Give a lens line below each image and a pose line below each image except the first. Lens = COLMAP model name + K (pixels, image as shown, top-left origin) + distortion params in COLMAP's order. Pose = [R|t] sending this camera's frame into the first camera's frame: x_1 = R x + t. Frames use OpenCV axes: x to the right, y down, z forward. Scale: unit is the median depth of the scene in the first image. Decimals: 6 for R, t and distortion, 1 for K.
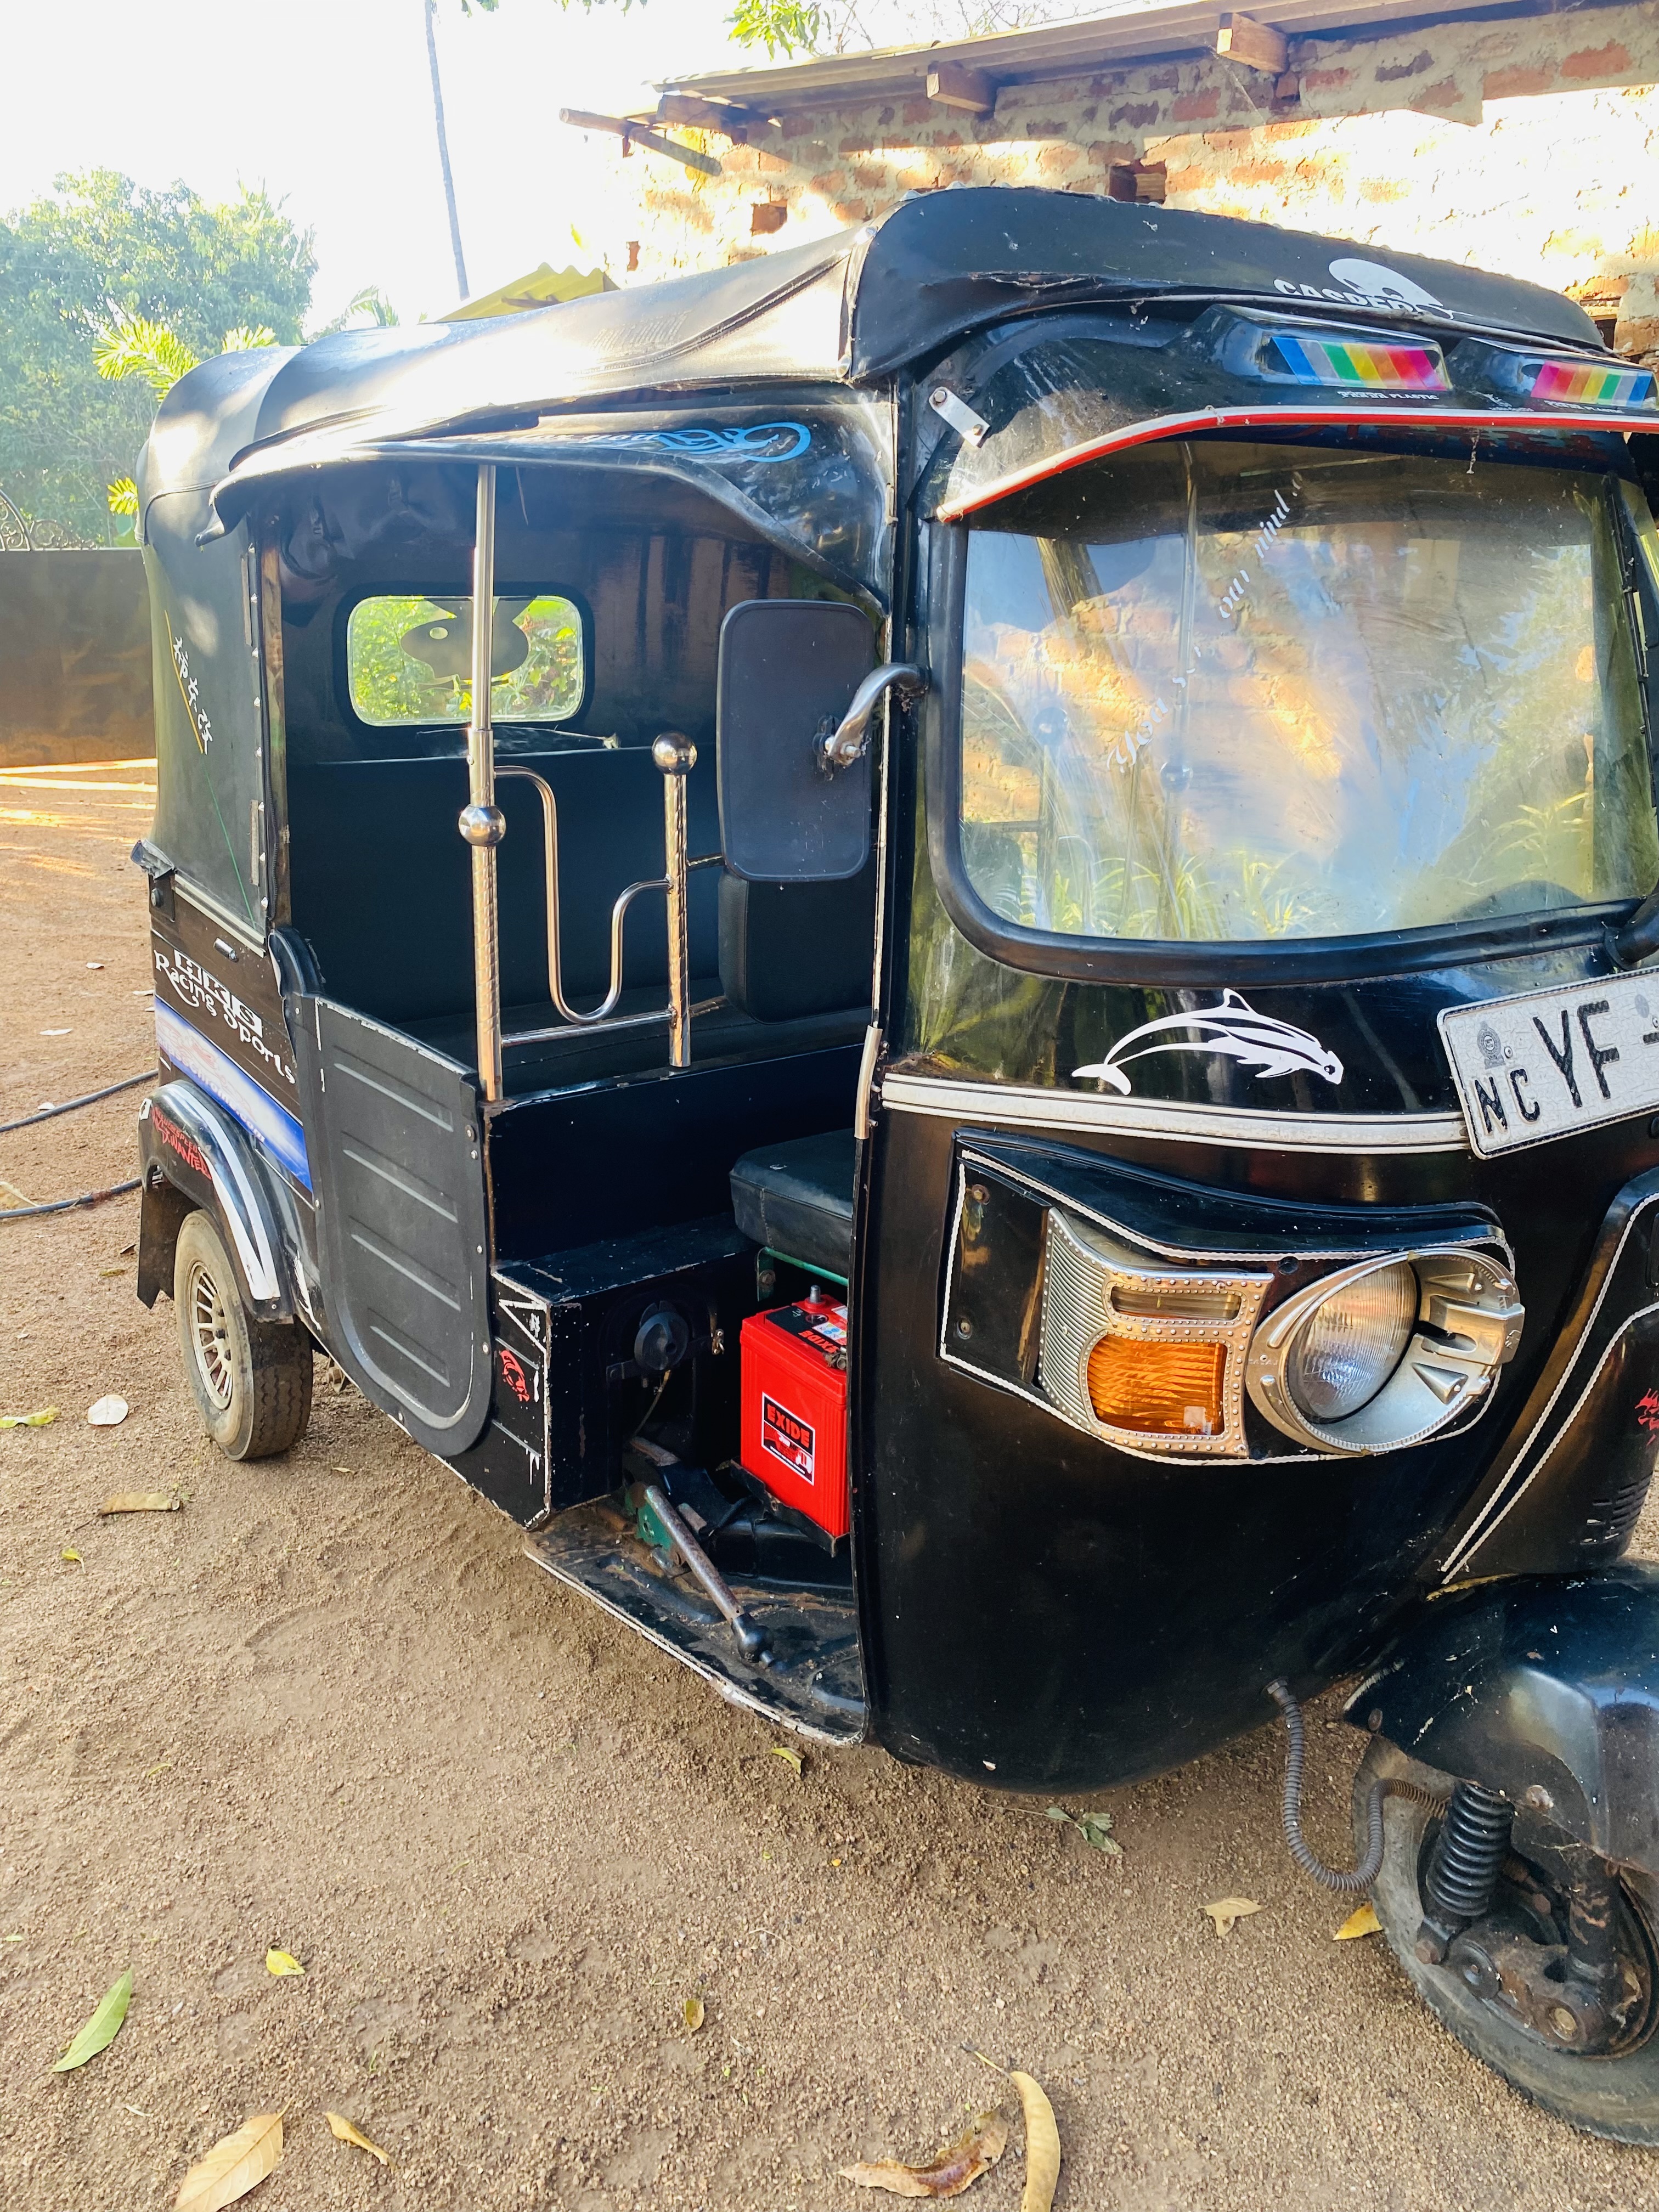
lens RADIAL K [[1677.0, 0, 831.7], [0, 1677.0, 1068.1], [0, 0, 1]] dist [0.066003, -0.001925]
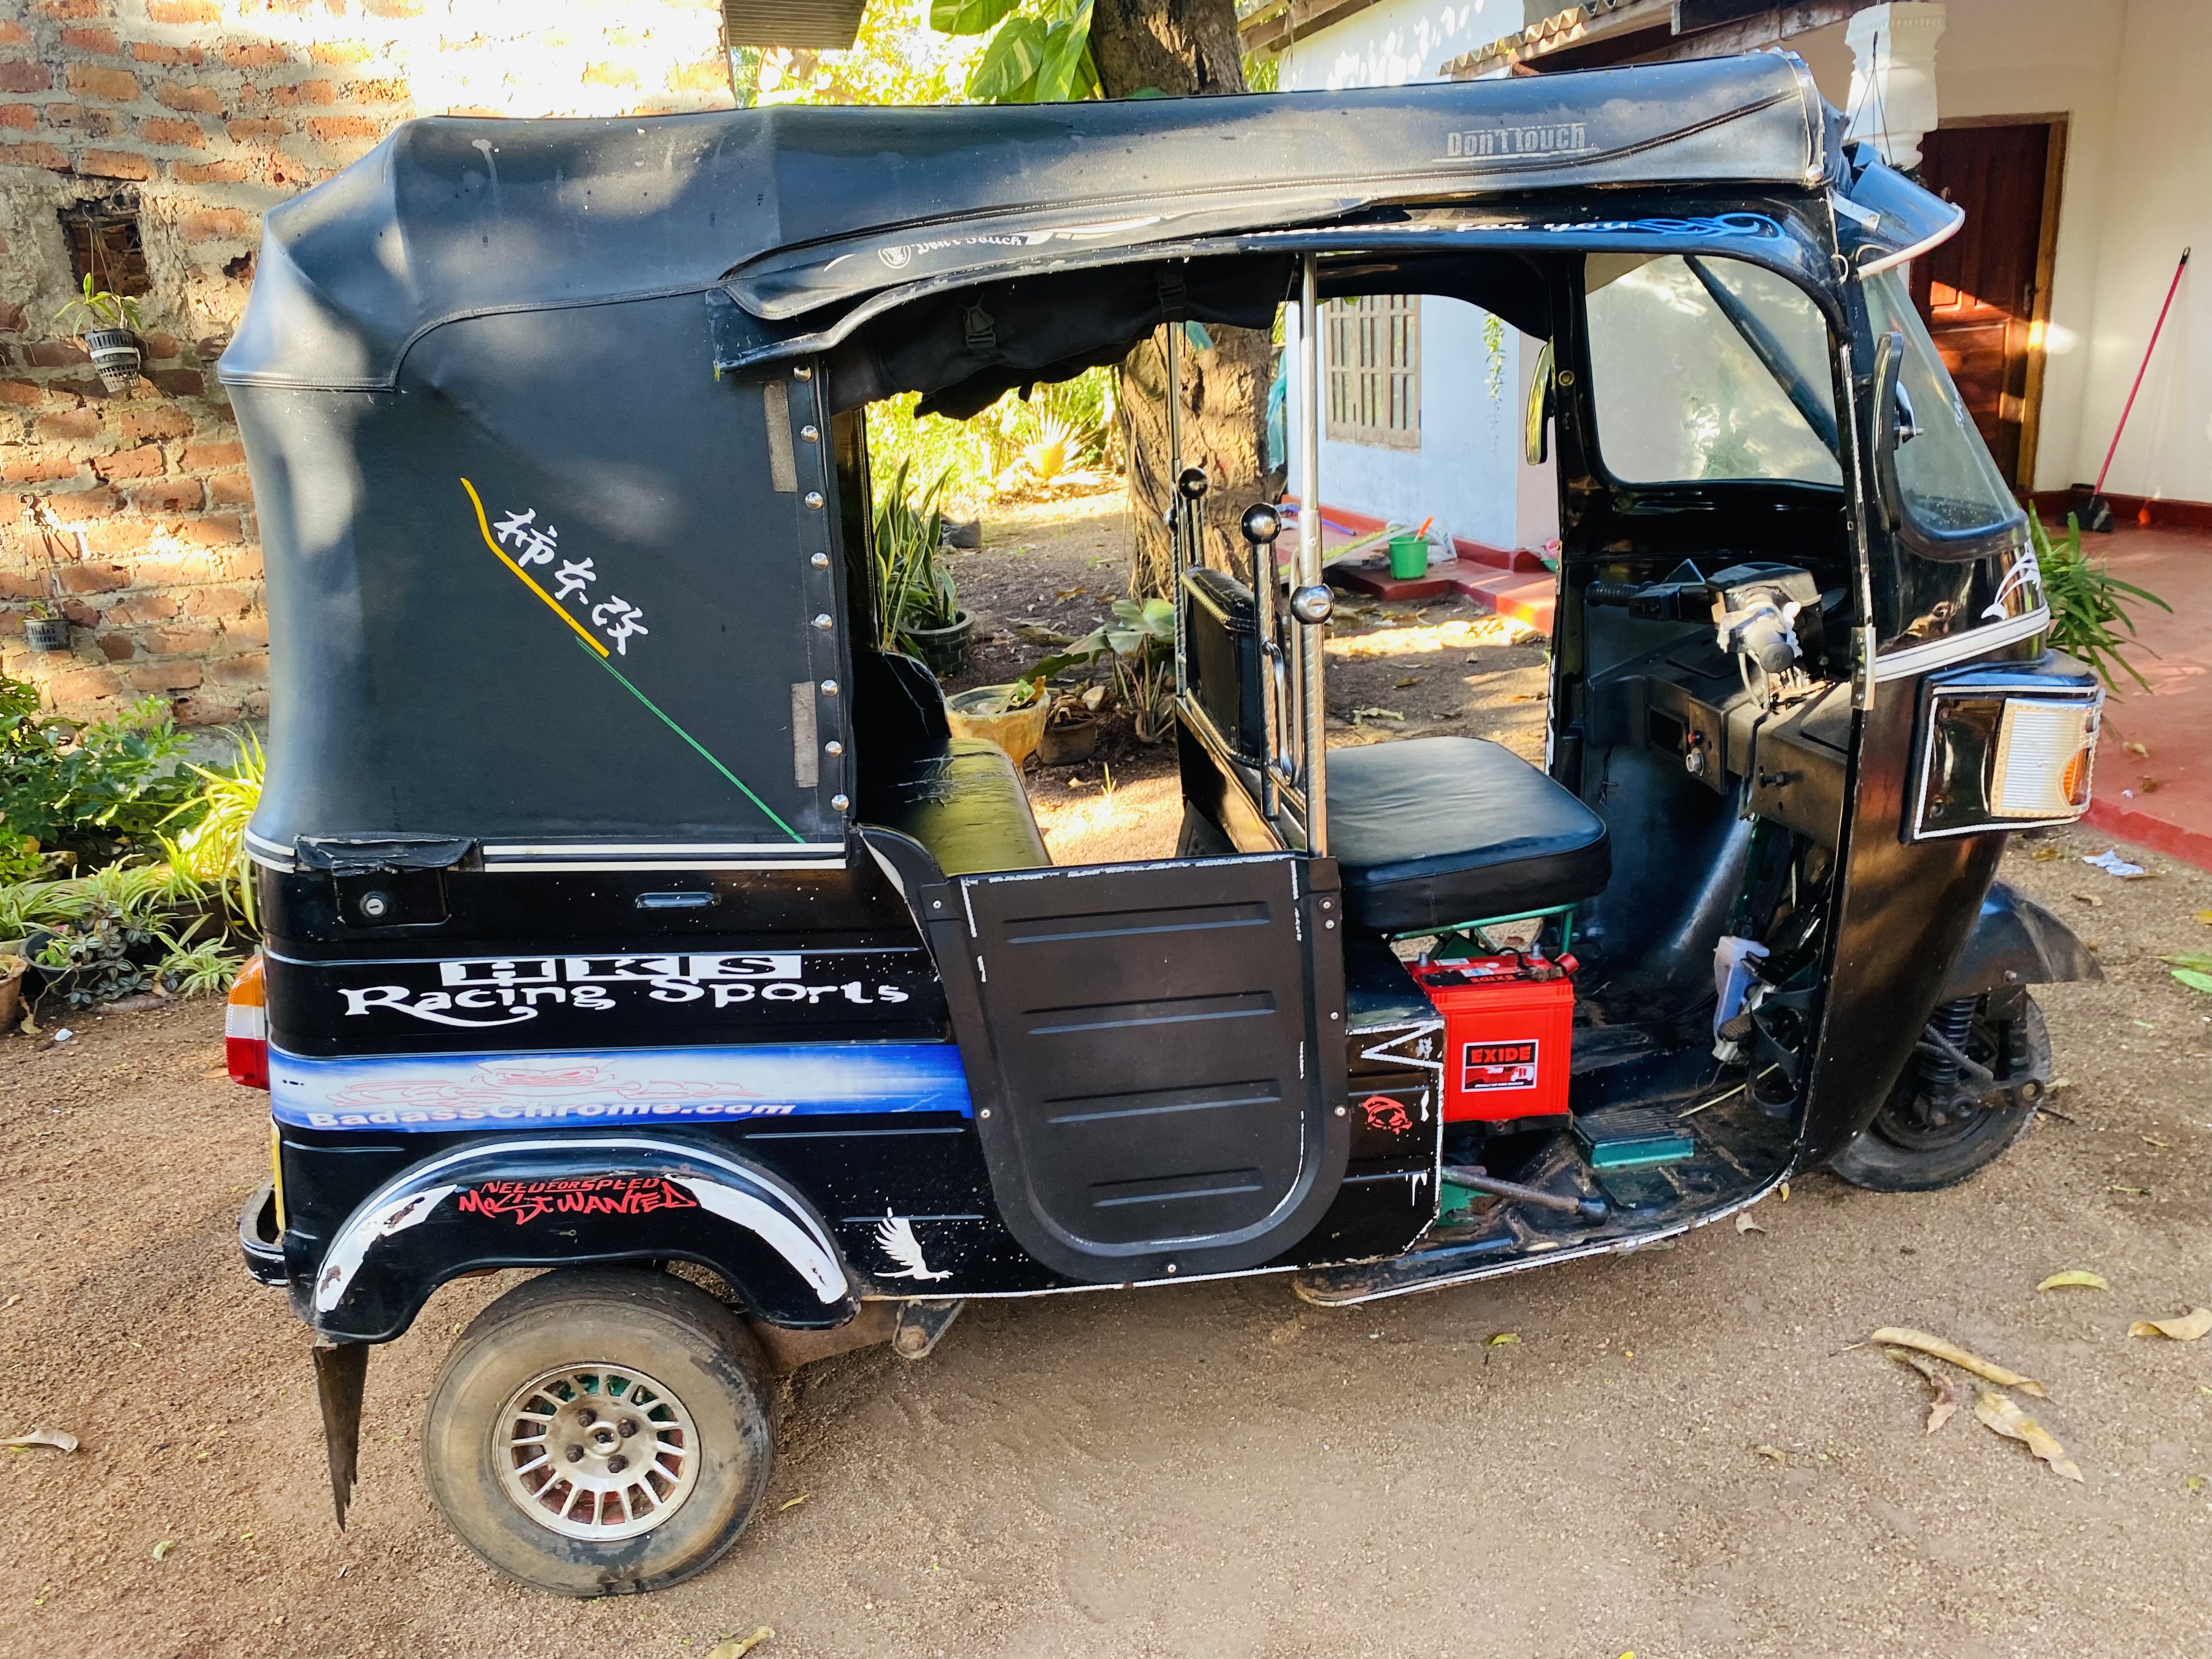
lens RADIAL K [[1677.0, 0, 1106.0], [0, 1677.0, 829.5], [0, 0, 1]] dist [0.066003, -0.001925]
pose [[0.524119, -0.279080, 0.804620, -0.945199], [0.304849, 0.943661, 0.128732, -0.153194], [-0.795215, 0.177817, 0.579667, 0.438003]]
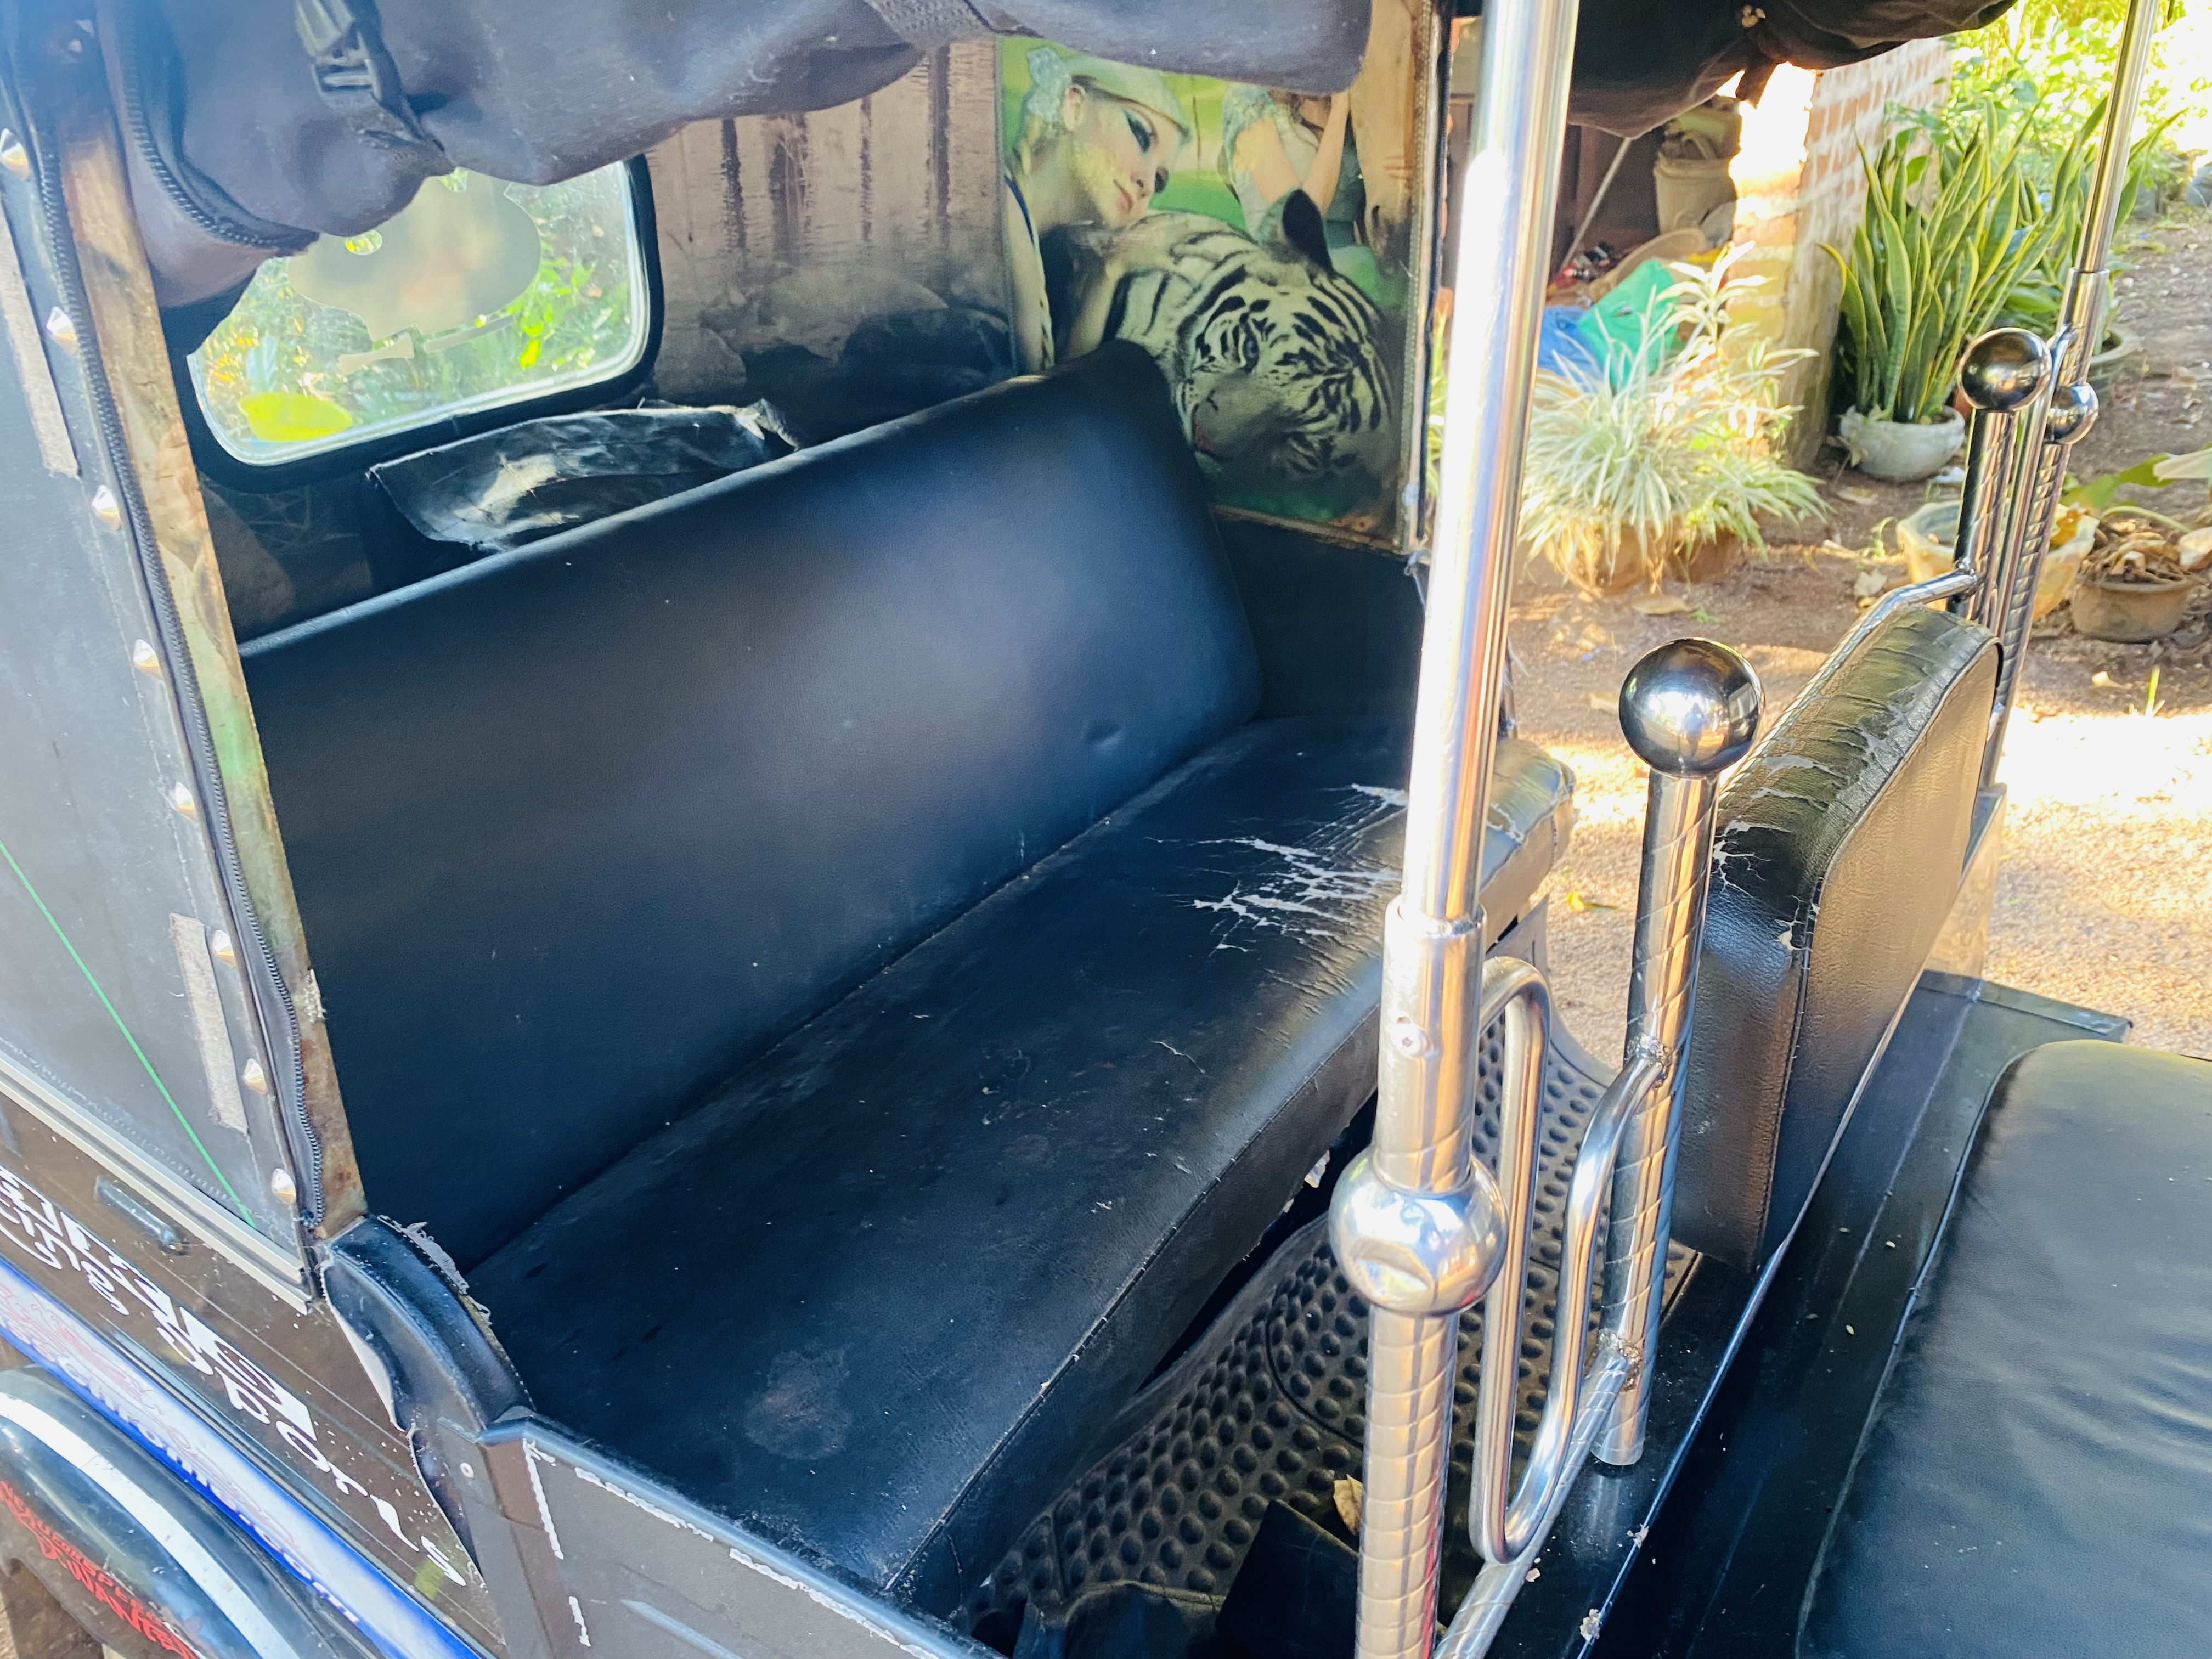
lens RADIAL K [[1677.0, 0, 1106.0], [0, 1677.0, 829.5], [0, 0, 1]] dist [0.066003, -0.001925]
pose [[0.948666, -0.190712, 0.252312, -0.254025], [0.143134, 0.970260, 0.195211, -0.218378], [-0.282038, -0.149075, 0.947751, 0.640084]]
